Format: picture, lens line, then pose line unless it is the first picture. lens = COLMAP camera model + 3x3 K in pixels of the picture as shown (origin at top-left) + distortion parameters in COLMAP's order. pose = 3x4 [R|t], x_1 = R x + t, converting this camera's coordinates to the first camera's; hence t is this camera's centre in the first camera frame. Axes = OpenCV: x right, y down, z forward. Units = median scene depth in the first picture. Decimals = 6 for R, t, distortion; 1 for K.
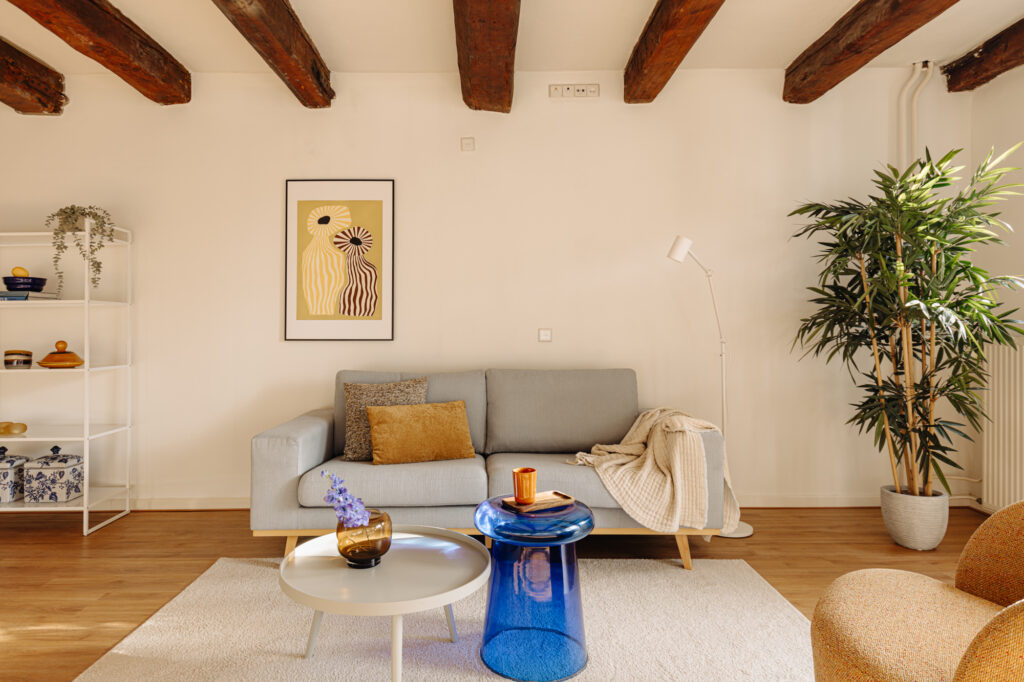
lens RADIAL K [[632.5, 0, 508.9], [0, 632.5, 318.2], [0, 0, 1]] dist [-0.001484, 0.000621]
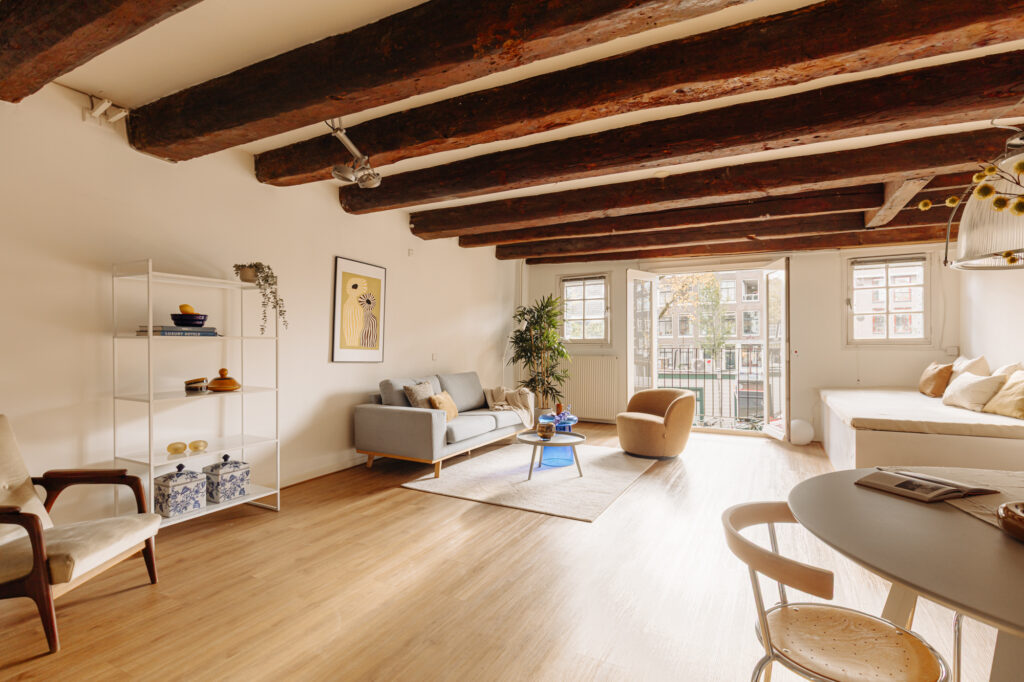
lens RADIAL K [[502.5, 0, 512.0], [0, 502.5, 341.0], [0, 0, 1]] dist [0.001527, 0.000157]
pose [[0.473302, 0.011836, 0.880820, -1.334058], [-0.033020, 0.999445, 0.004313, -0.041483], [-0.880281, -0.031126, 0.473431, 0.054802]]
